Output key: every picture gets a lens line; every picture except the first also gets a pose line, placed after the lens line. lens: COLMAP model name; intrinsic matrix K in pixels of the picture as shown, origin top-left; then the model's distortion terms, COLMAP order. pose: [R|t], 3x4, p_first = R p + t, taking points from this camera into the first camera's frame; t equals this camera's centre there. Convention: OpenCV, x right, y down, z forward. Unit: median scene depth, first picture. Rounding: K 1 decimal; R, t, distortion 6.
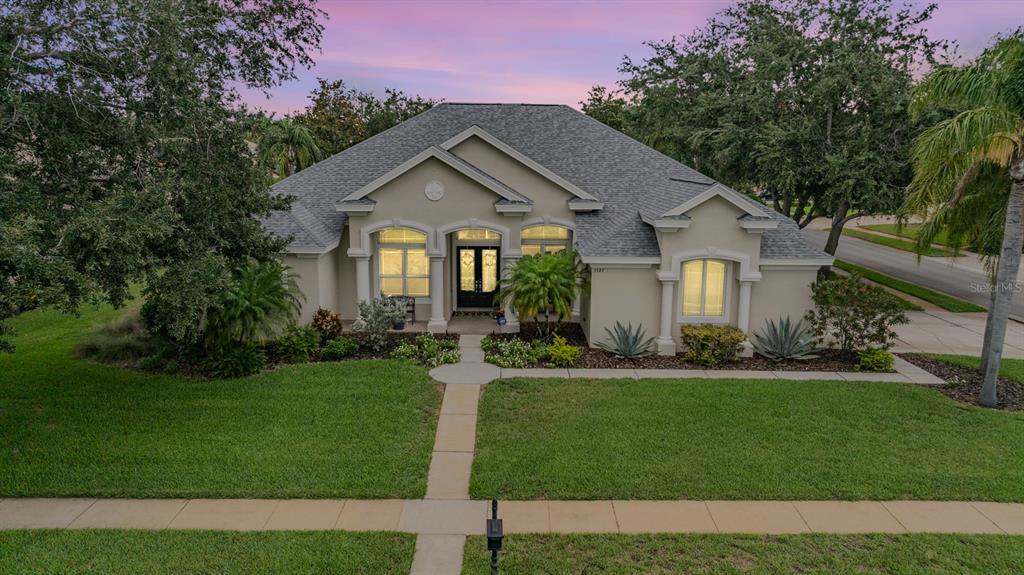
lens RADIAL K [[685.8, 0, 511.9], [0, 685.8, 287.9], [0, 0, 1]] dist [-0.032702, 0.000891]
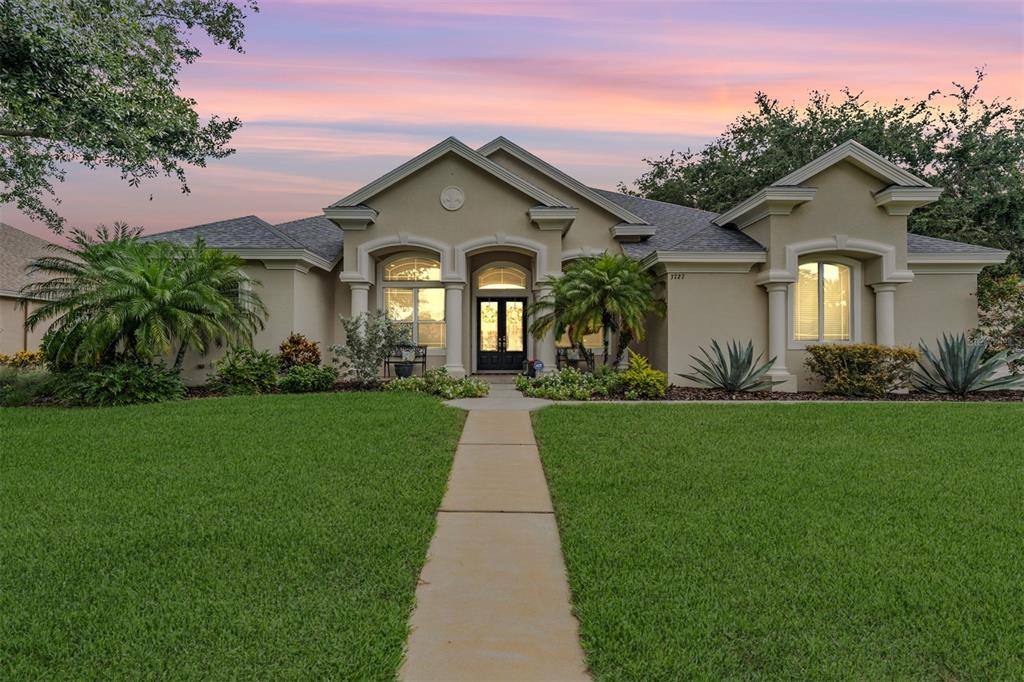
lens RADIAL K [[497.0, 0, 510.3], [0, 497.0, 339.3], [0, 0, 1]] dist [0.000008, -0.000114]
pose [[0.999945, -0.008435, 0.006219, -0.049830], [0.009422, 0.983402, -0.181198, 0.123453], [-0.004588, 0.181246, 0.983427, 0.453902]]
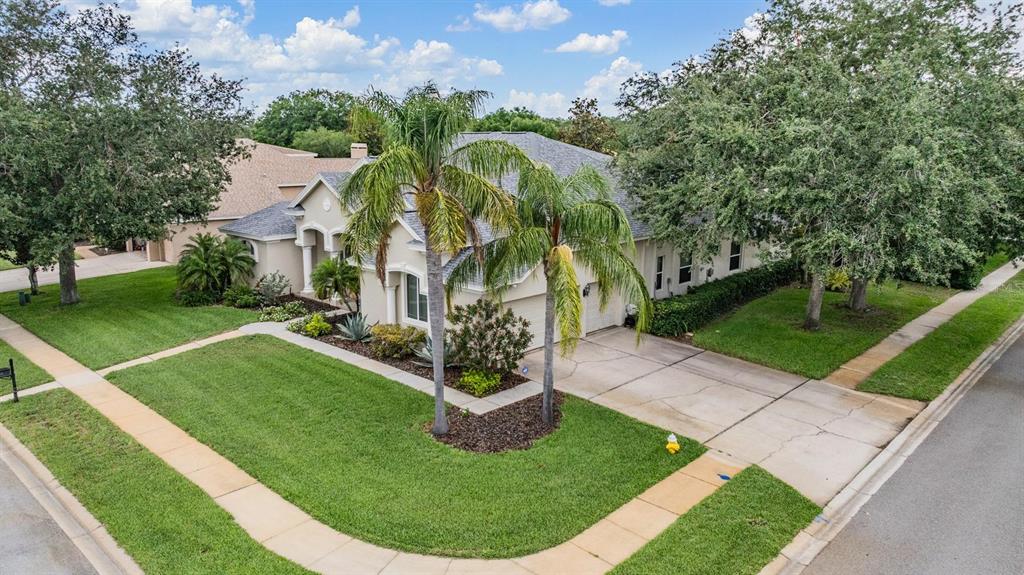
lens RADIAL K [[685.8, 0, 508.8], [0, 685.8, 288.7], [0, 0, 1]] dist [-0.032702, 0.000891]
pose [[0.722268, 0.123392, -0.680517, 1.130400], [-0.115640, 0.991650, 0.057072, -0.090835], [0.681877, 0.037474, 0.730507, 0.233929]]
